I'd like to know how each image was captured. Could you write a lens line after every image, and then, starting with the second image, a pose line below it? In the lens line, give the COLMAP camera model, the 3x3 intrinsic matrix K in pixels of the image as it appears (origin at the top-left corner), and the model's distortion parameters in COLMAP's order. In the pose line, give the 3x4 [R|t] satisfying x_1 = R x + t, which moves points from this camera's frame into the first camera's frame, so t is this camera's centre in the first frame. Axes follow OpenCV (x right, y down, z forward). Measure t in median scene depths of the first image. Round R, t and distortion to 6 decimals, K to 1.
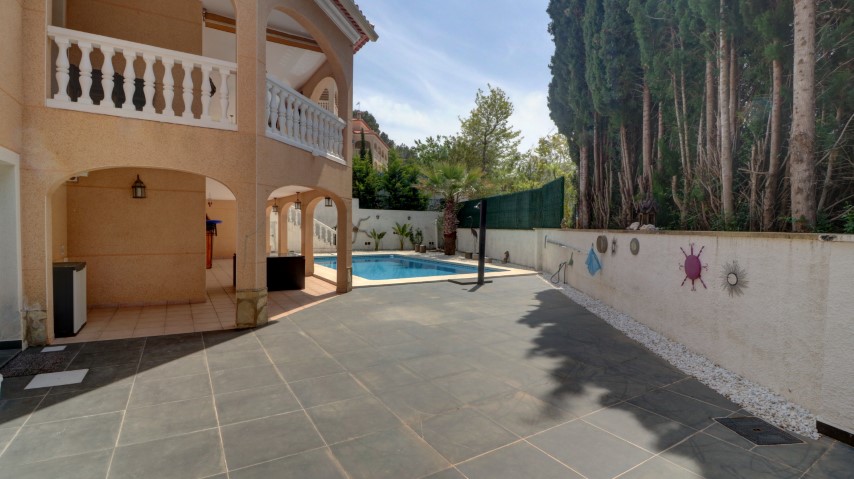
lens RADIAL K [[393.9, 0, 427.0], [0, 393.9, 239.5], [0, 0, 1]] dist [-0.000959, -0.013848]
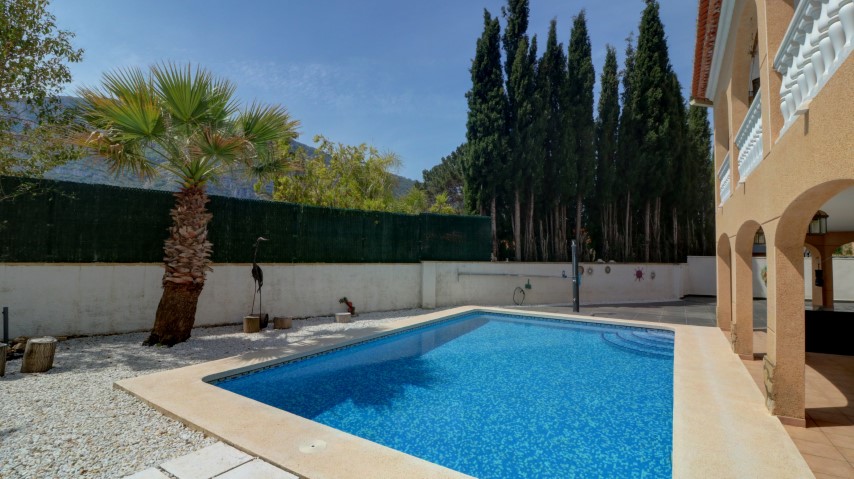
lens RADIAL K [[393.9, 0, 427.0], [0, 393.9, 239.5], [0, 0, 1]] dist [-0.000959, -0.013848]
pose [[-0.430088, 0.011920, 0.902708, -0.577459], [0.007827, 0.999924, -0.009475, -0.076329], [-0.902753, 0.002990, -0.430149, 1.567080]]
